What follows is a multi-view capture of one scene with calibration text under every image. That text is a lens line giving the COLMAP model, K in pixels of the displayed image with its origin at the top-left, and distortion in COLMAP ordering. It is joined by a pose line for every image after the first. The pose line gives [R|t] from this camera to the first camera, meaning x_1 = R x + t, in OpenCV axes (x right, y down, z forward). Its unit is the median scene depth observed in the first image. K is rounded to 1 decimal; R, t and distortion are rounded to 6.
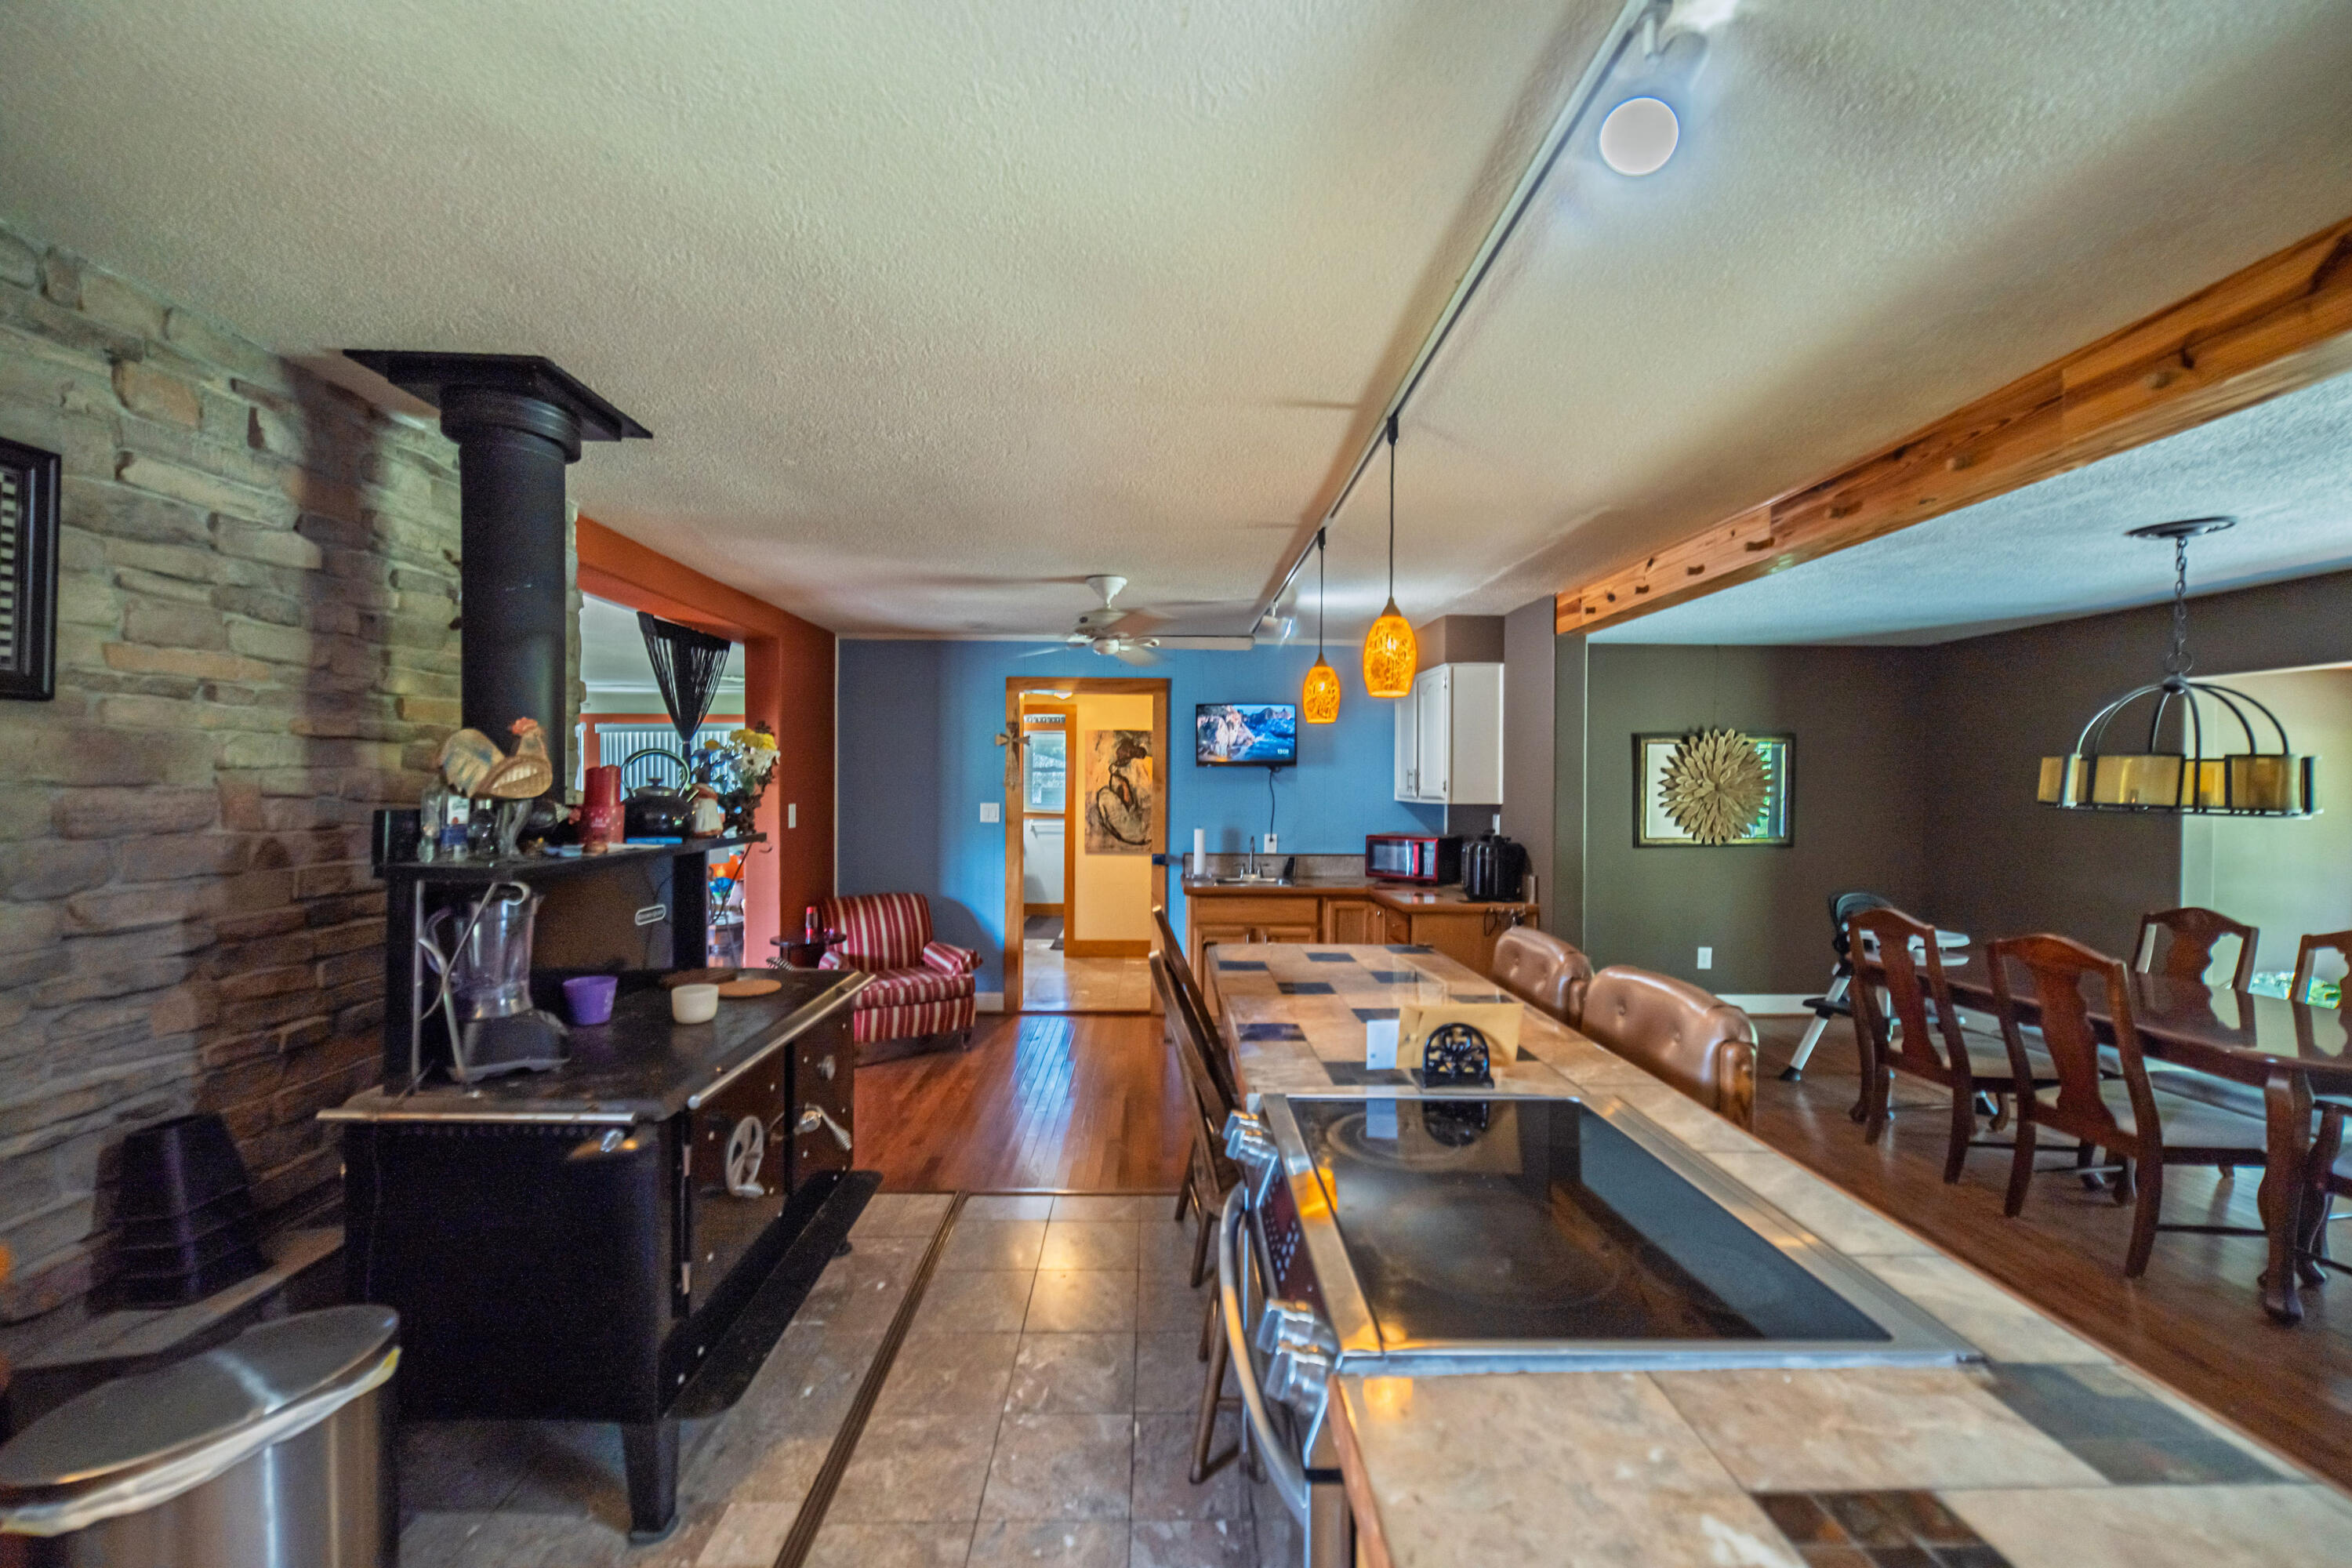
lens RADIAL K [[894.2, 0, 1174.5], [0, 894.2, 795.7], [0, 0, 1]] dist [-0.001018, -0.000119]
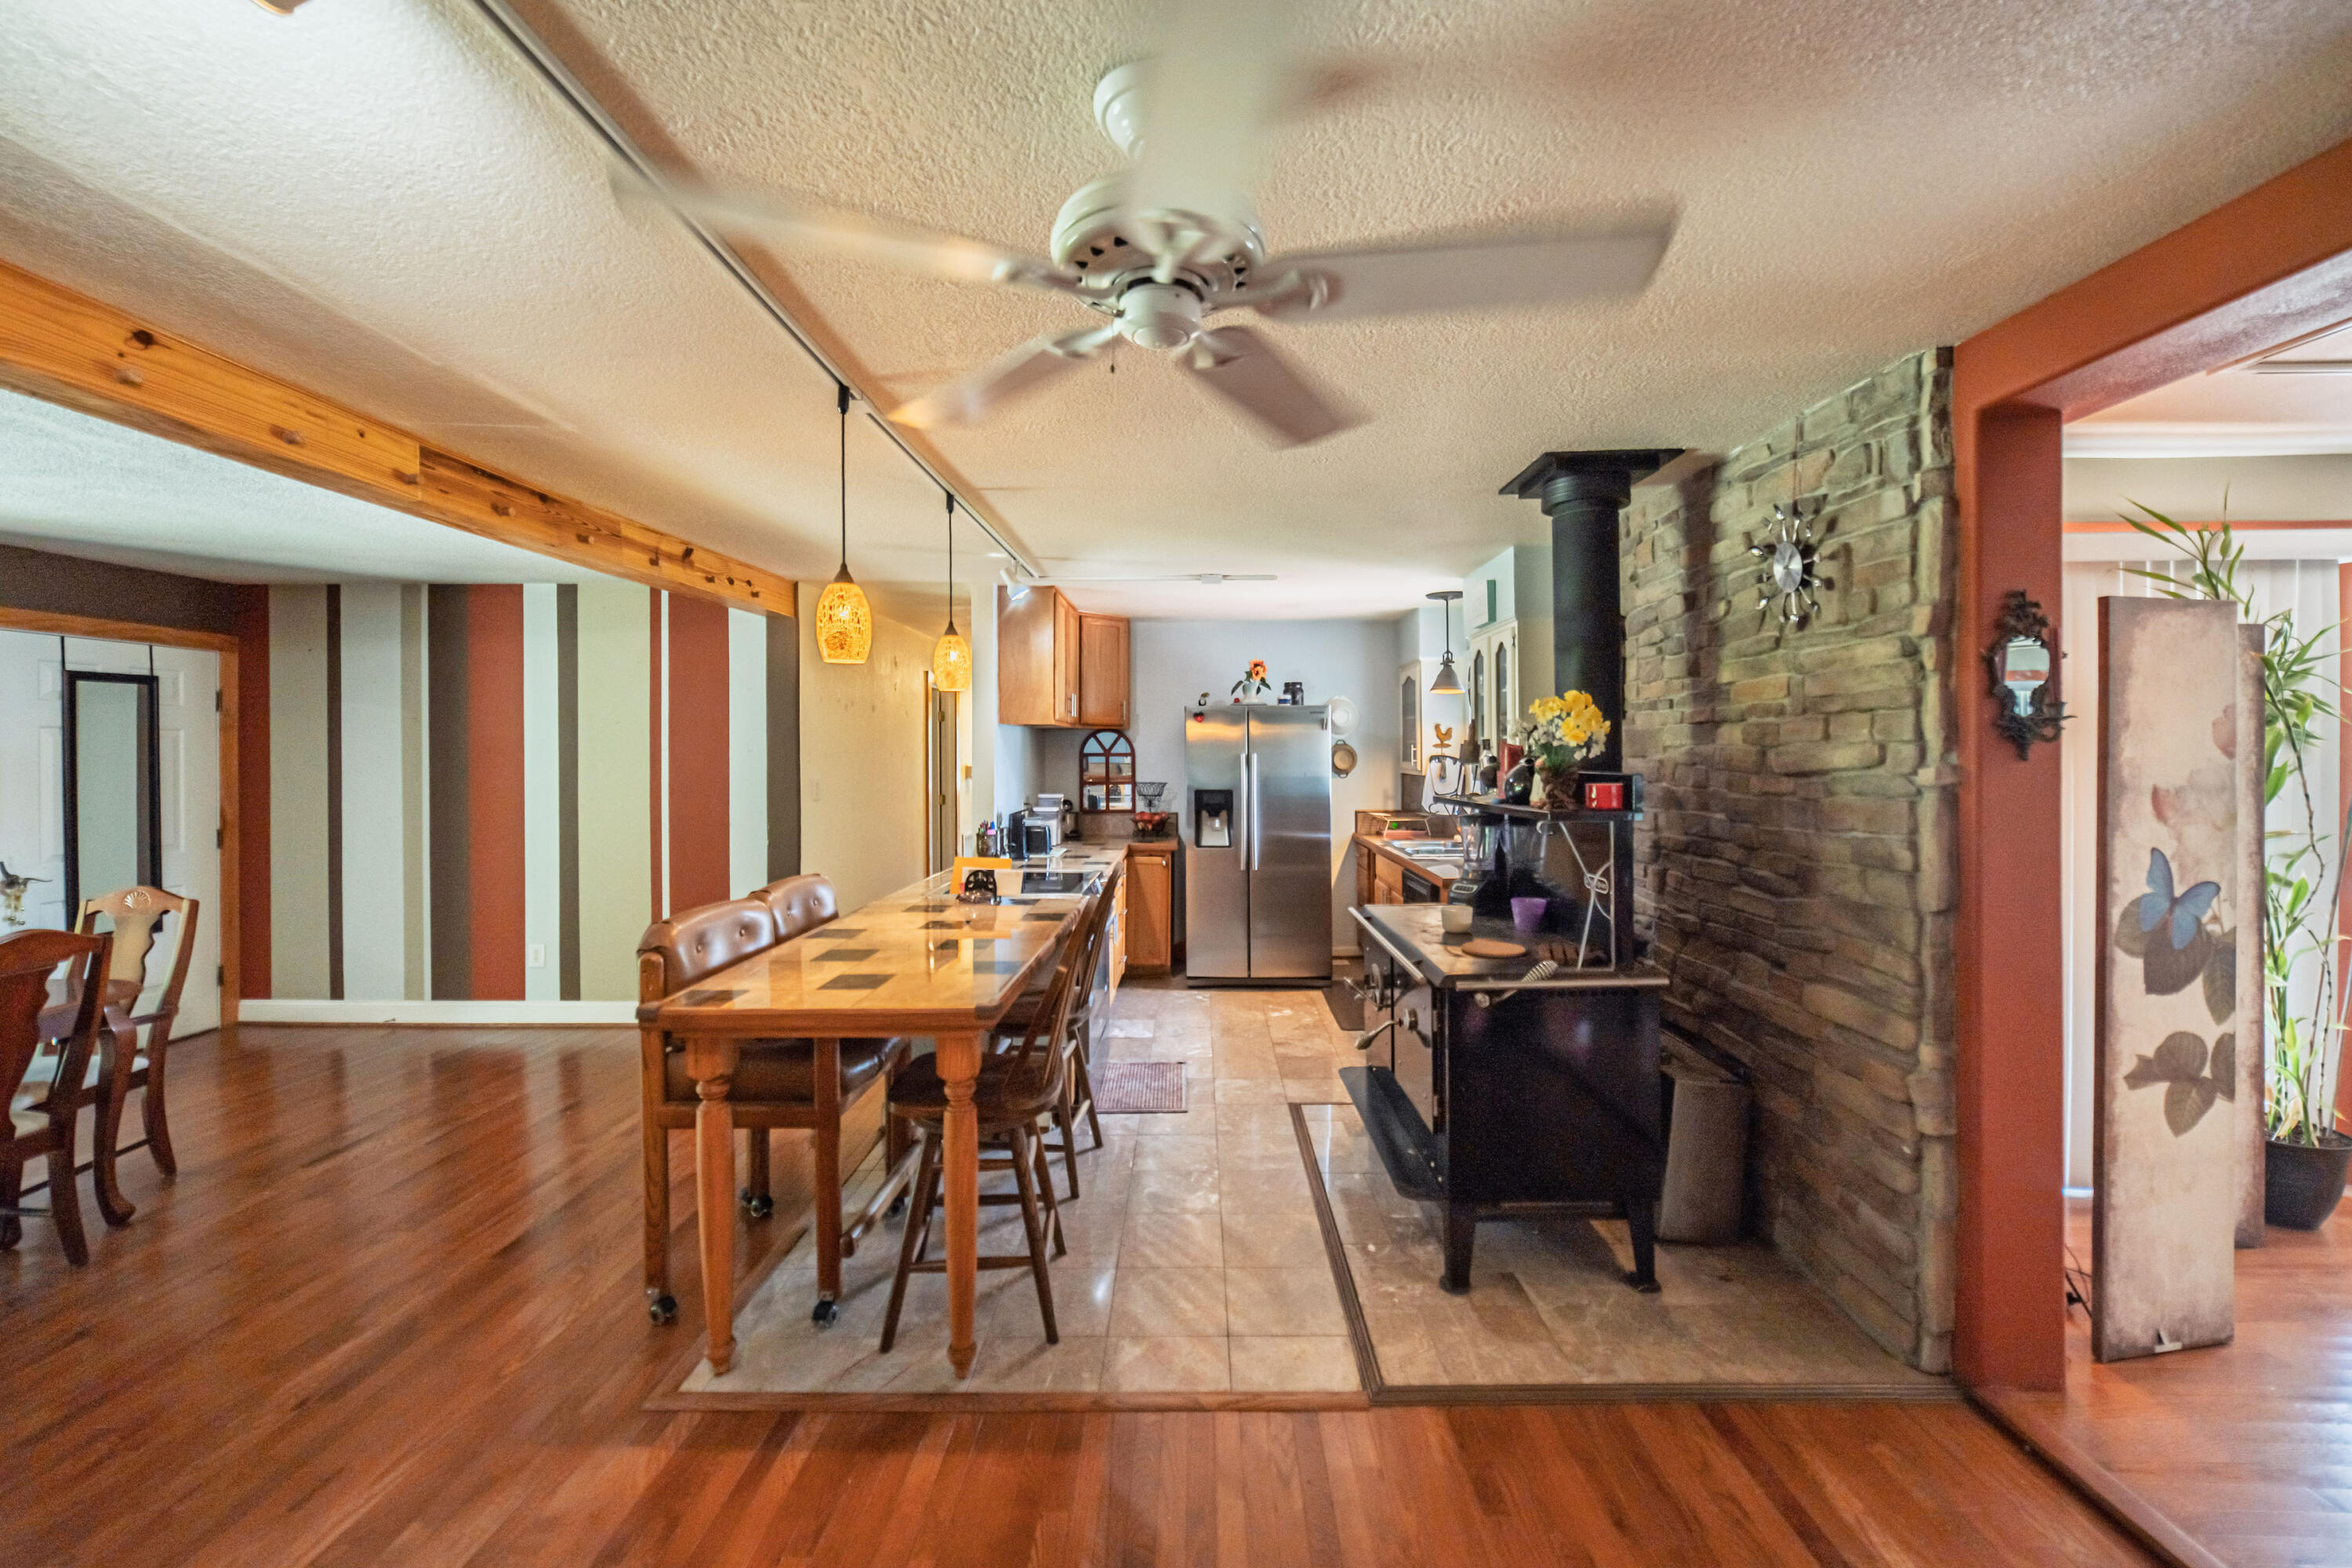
lens RADIAL K [[933.4, 0, 1184.4], [0, 933.4, 757.5], [0, 0, 1]] dist [0.018444, 0.000049]
pose [[-0.999229, -0.003029, 0.039151, -0.088198], [-0.002502, 0.999906, 0.013490, -0.013460], [-0.039188, 0.013381, -0.999142, 1.177113]]
